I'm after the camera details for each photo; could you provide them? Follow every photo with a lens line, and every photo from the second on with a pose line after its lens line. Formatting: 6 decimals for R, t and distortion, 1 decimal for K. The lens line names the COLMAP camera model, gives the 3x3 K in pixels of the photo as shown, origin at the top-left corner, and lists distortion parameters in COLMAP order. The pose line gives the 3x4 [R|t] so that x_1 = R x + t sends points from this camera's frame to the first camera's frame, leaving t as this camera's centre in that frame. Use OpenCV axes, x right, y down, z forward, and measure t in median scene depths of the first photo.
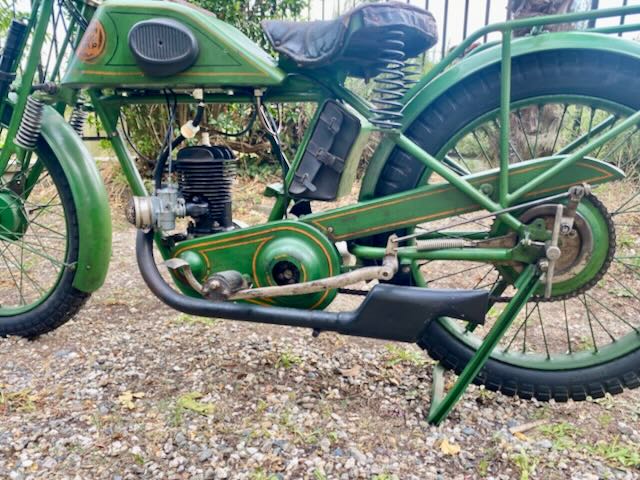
lens RADIAL K [[525.8, 0, 324.6], [0, 525.8, 257.6], [0, 0, 1]] dist [0.015960, -0.007412]
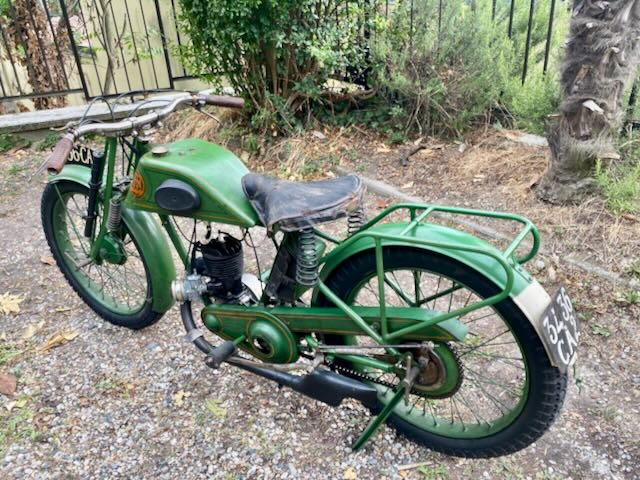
lens RADIAL K [[556.2, 0, 320.8], [0, 556.2, 259.7], [0, 0, 1]] dist [0.019586, -0.005540]
pose [[0.957050, 0.082983, -0.277794, 0.517190], [-0.004028, 0.961876, 0.273455, -0.653851], [0.289896, -0.260591, 0.920898, -0.360221]]
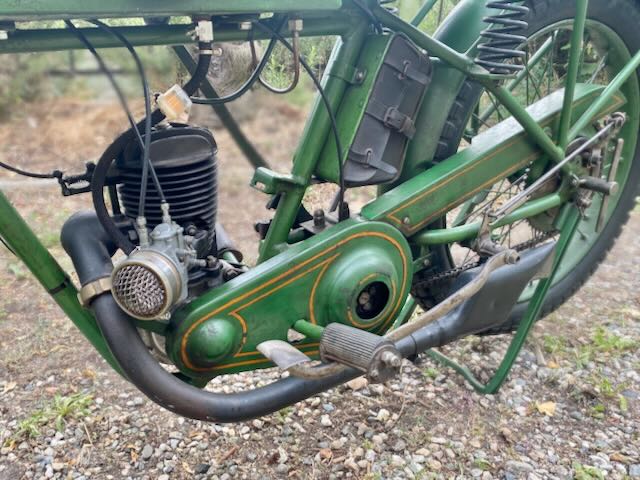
lens RADIAL K [[566.4, 0, 271.4], [0, 566.4, 273.3], [0, 0, 1]] dist [0.004926, 0.007011]
pose [[0.687711, -0.325293, 0.649028, -0.651807], [0.201733, 0.944415, 0.259584, -0.226832], [-0.697393, -0.047588, 0.715107, 0.569280]]
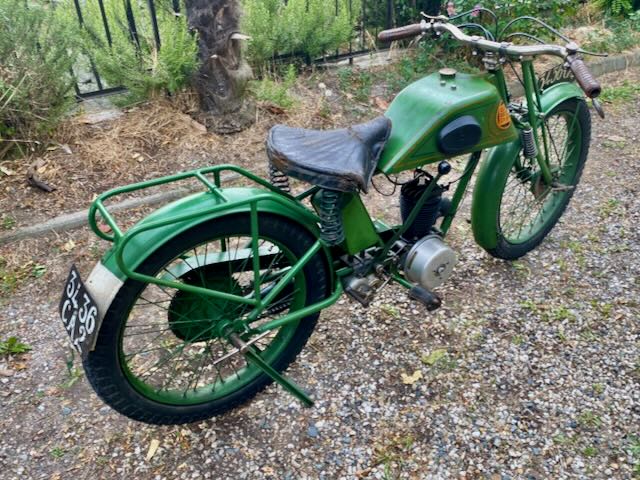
lens RADIAL K [[556.2, 0, 343.0], [0, 556.2, 274.3], [0, 0, 1]] dist [0.105904, -0.205548]
pose [[0.357273, -0.559218, 0.748085, -1.548122], [0.274173, 0.828455, 0.488356, -0.875290], [-0.892852, 0.030628, 0.449307, 0.508803]]
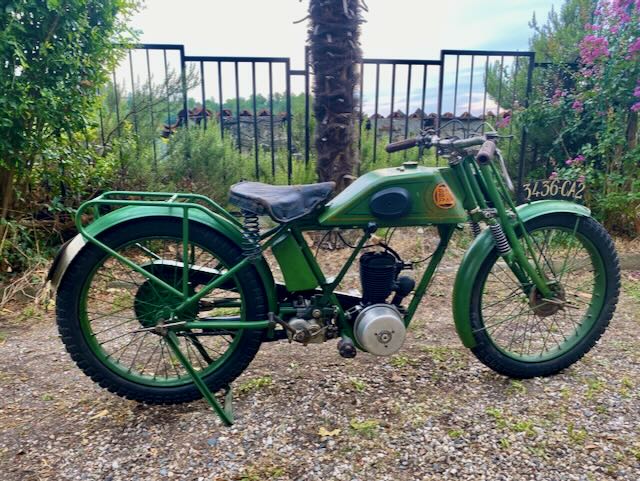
lens RADIAL K [[525.8, 0, 324.6], [0, 525.8, 258.1], [0, 0, 1]] dist [0.015960, -0.007412]
pose [[0.755106, -0.167312, 0.633894, -1.310654], [0.189447, 0.981325, 0.033342, -0.296956], [-0.627634, 0.094913, 0.772701, -0.195820]]
